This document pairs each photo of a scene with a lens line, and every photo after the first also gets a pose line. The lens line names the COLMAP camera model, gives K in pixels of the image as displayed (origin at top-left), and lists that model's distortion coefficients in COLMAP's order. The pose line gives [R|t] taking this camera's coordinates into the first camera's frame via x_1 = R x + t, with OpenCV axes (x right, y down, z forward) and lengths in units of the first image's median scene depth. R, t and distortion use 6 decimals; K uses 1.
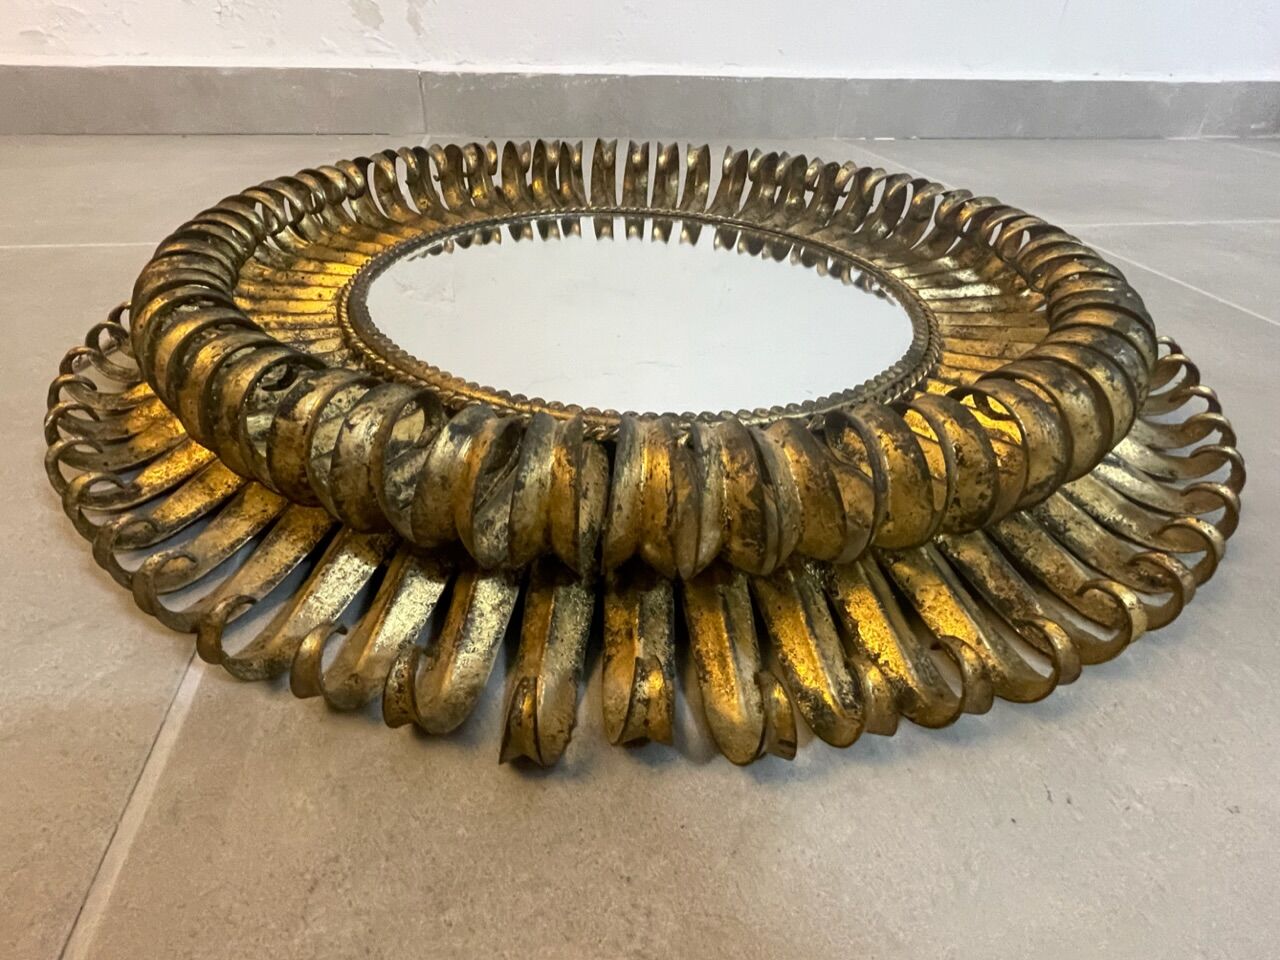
lens RADIAL K [[680.3, 0, 608.7], [0, 680.3, 480.5], [0, 0, 1]] dist [-0.000571, 0.000983]
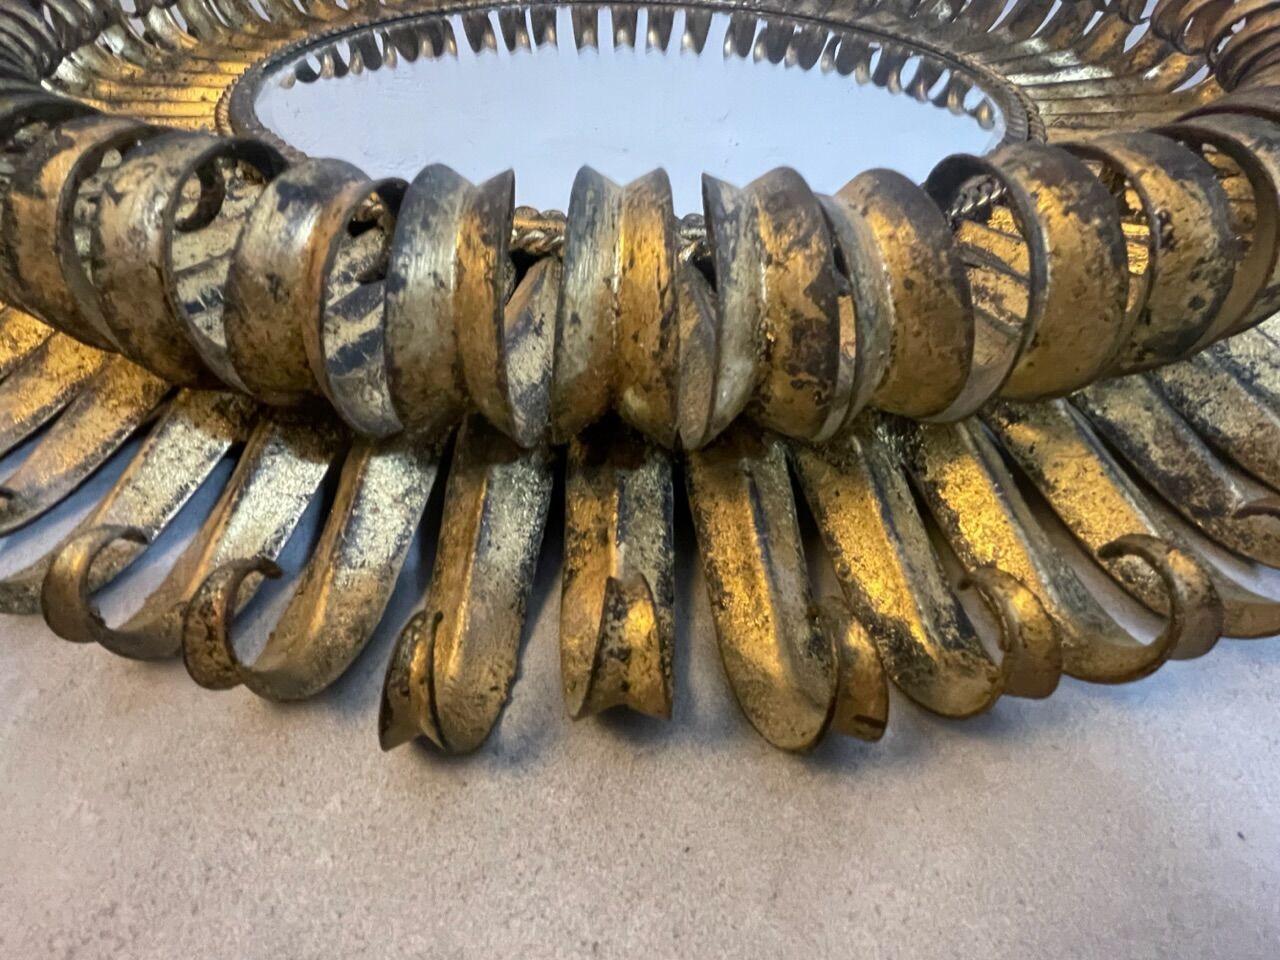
lens RADIAL K [[680.3, 0, 592.7], [0, 680.3, 475.9], [0, 0, 1]] dist [-0.000571, 0.000983]
pose [[0.999598, -0.014202, -0.024536, 0.036676], [0.017589, 0.989444, 0.143845, 0.076082], [0.022234, -0.144219, 0.989296, 0.371450]]
